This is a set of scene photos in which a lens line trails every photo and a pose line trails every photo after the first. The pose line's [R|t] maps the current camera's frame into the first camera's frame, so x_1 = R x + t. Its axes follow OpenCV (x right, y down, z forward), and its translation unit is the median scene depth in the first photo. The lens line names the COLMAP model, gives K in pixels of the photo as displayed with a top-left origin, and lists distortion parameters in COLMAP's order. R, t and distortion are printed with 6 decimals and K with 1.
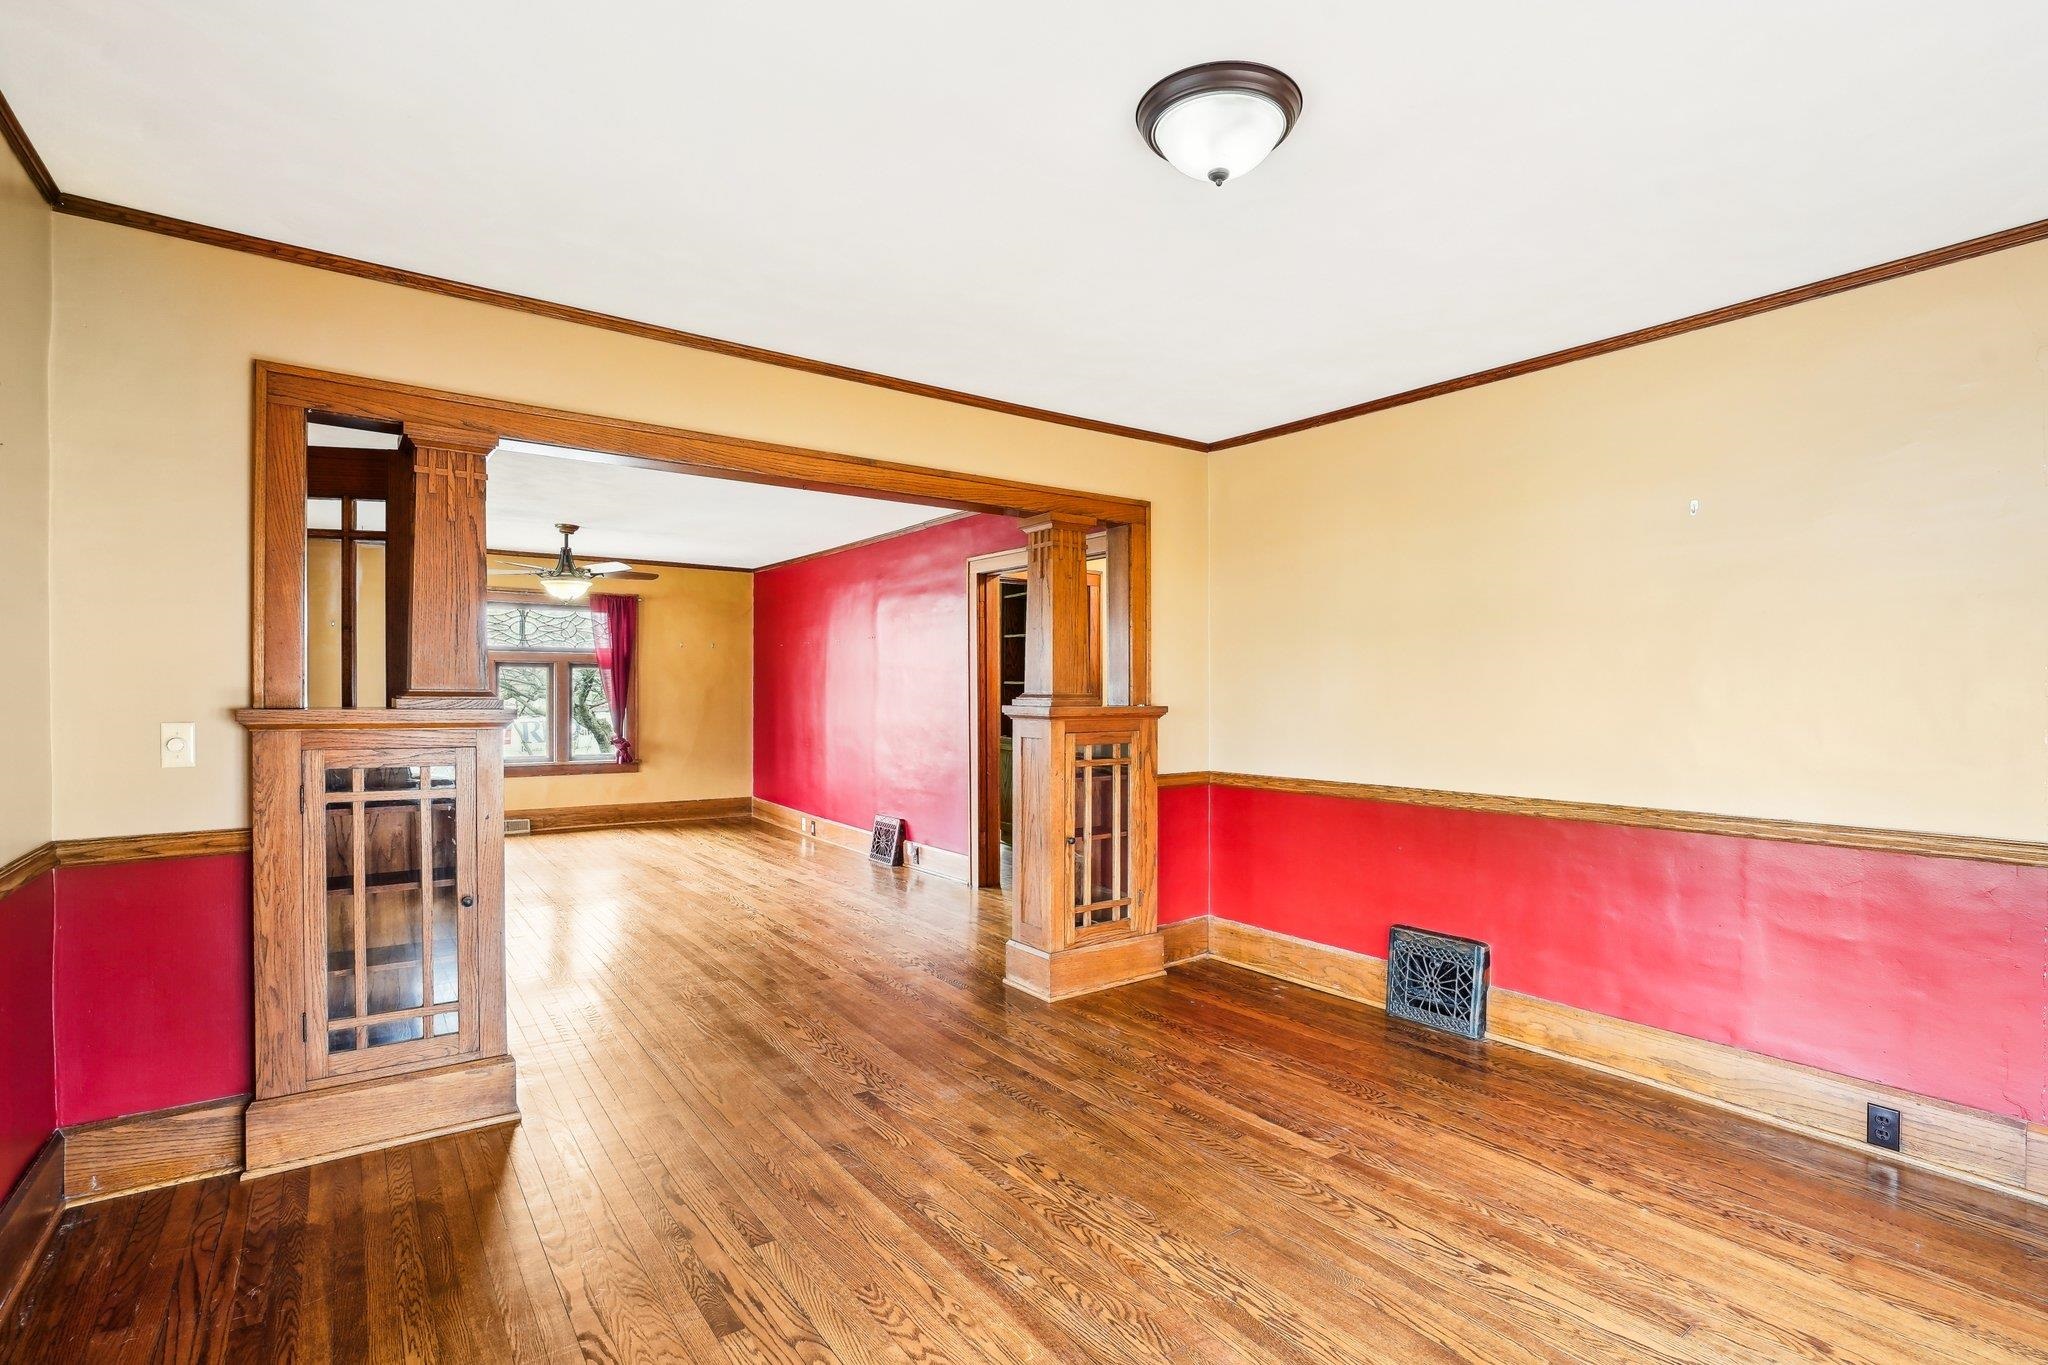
lens RADIAL K [[961.7, 0, 1032.3], [0, 961.7, 694.8], [0, 0, 1]] dist [-0.028556, 0.004320]
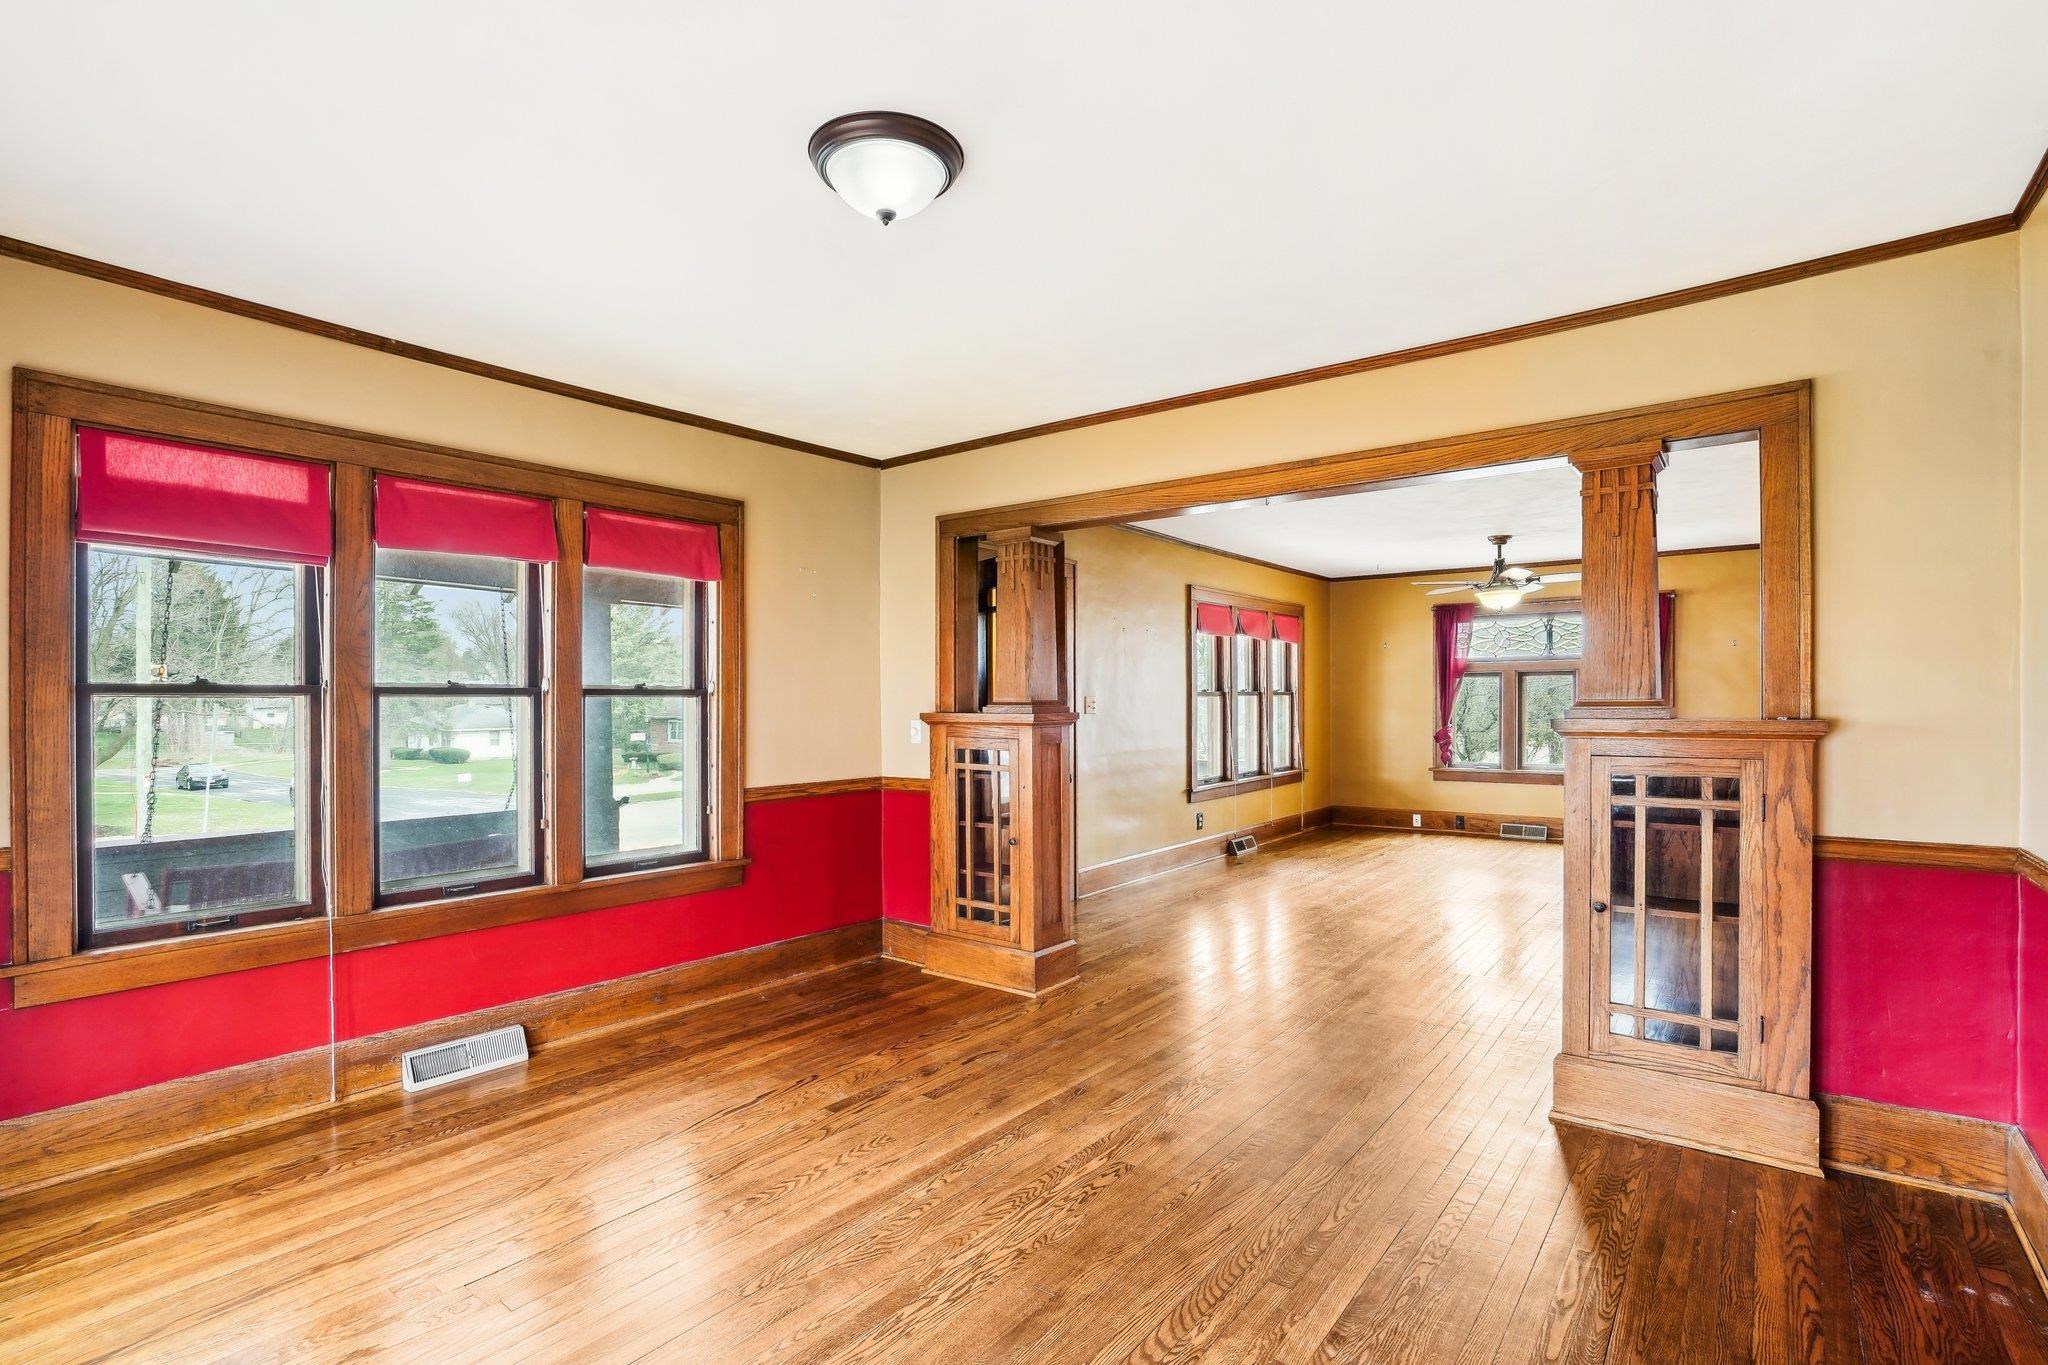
lens RADIAL K [[961.7, 0, 1019.2], [0, 961.7, 699.2], [0, 0, 1]] dist [-0.028556, 0.004320]
pose [[0.277563, -0.008057, -0.960674, 0.894126], [0.004036, 0.999966, -0.007220, 0.002611], [0.960699, -0.001874, 0.277586, 0.595104]]
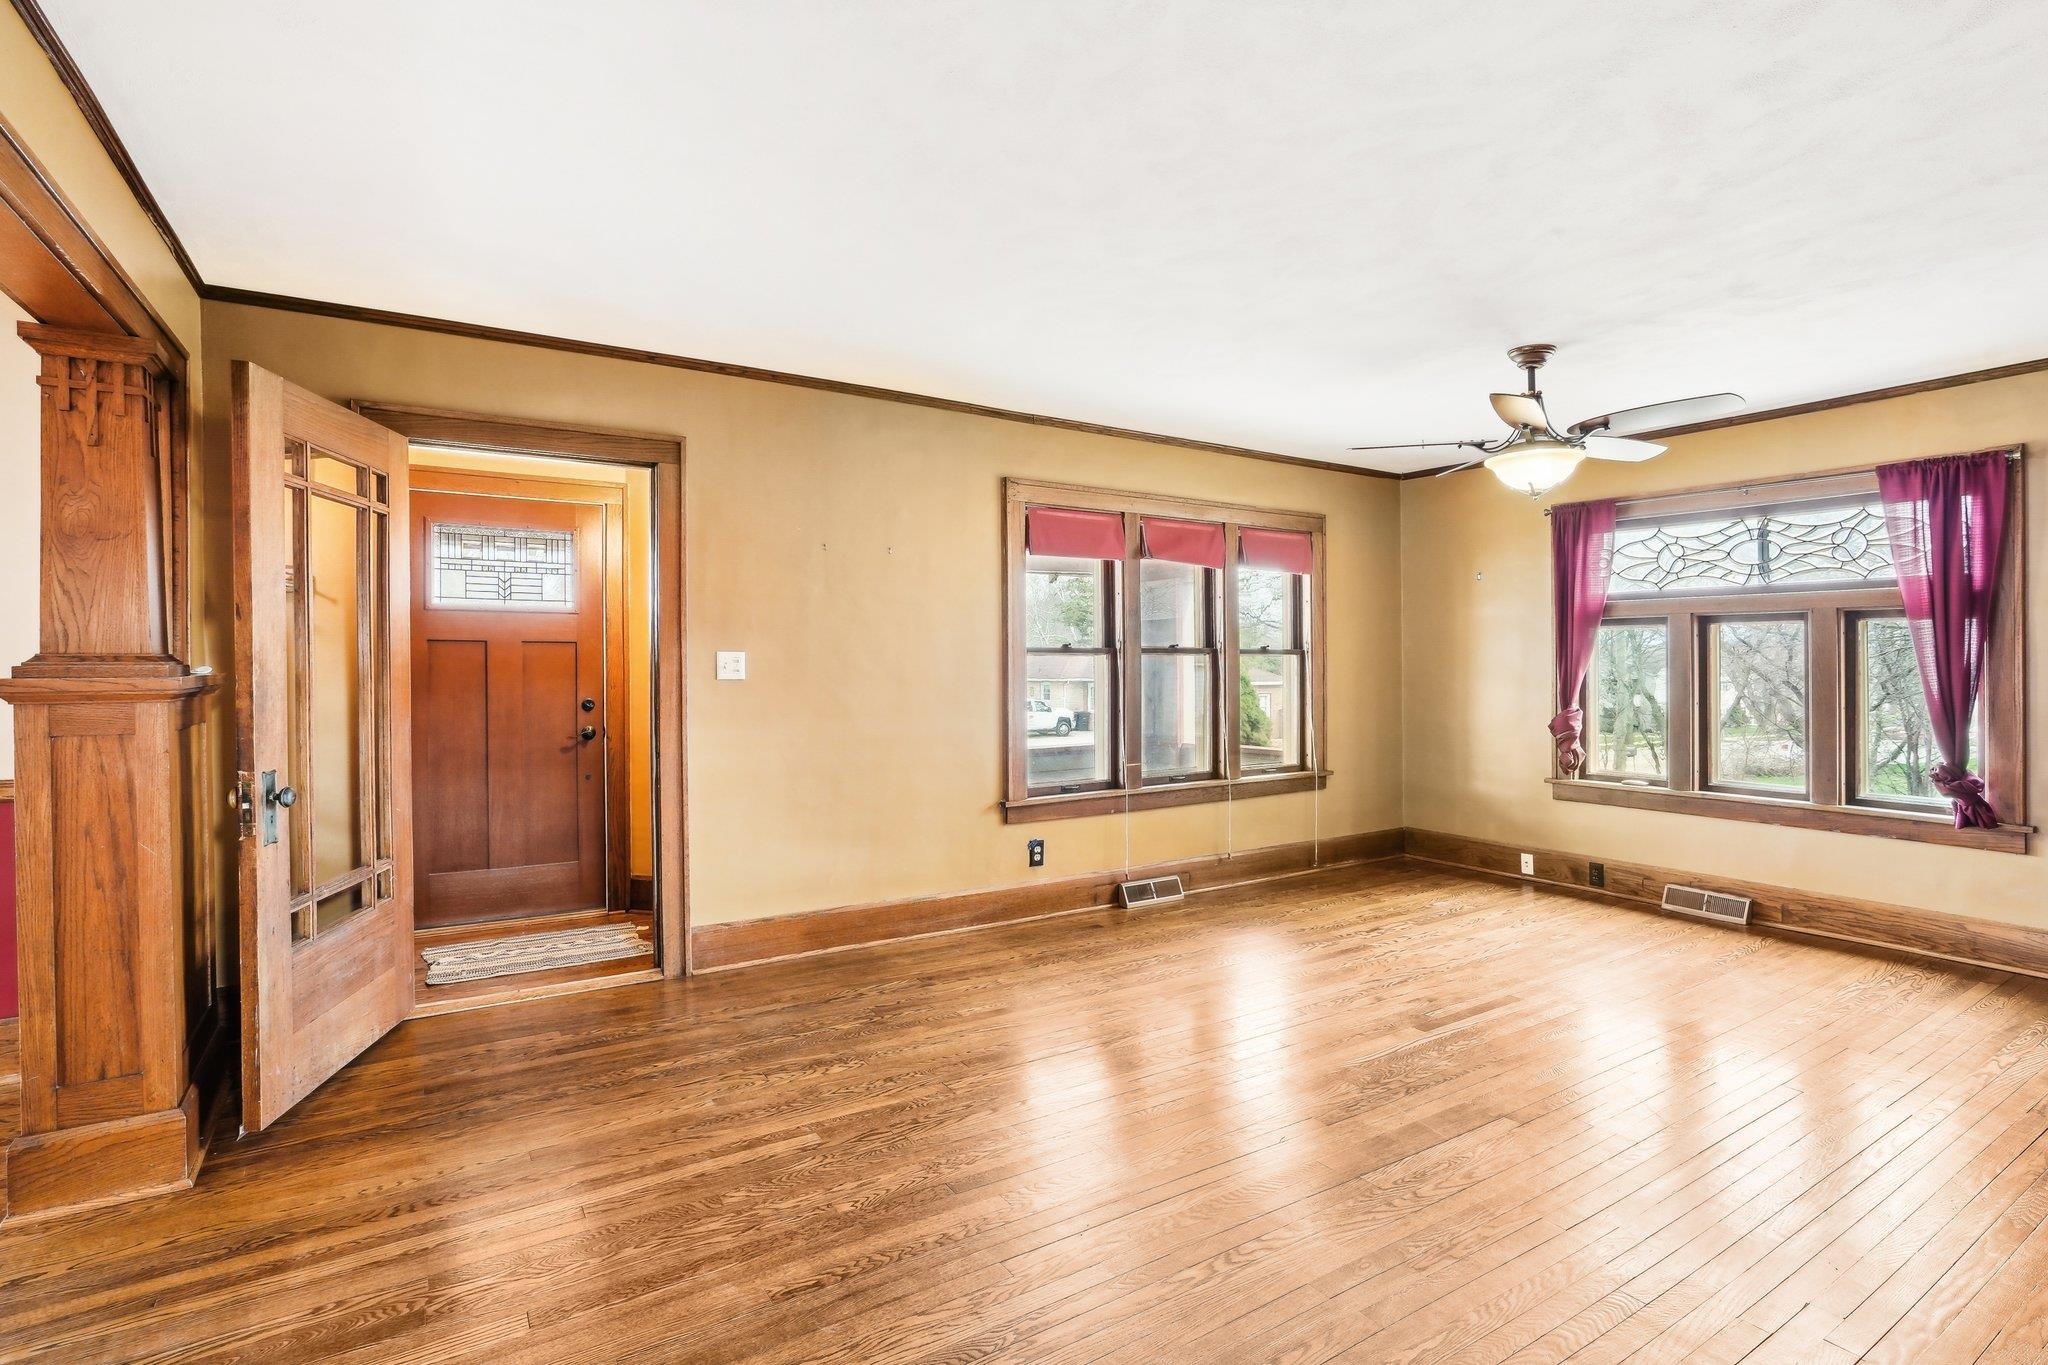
lens RADIAL K [[961.7, 0, 1023.5], [0, 961.7, 645.8], [0, 0, 1]] dist [-0.028556, 0.004320]
pose [[-0.064101, -0.024259, -0.997649, 0.140989], [-0.006939, 0.999691, -0.023863, 0.002053], [0.997919, 0.005393, -0.064249, 1.936072]]
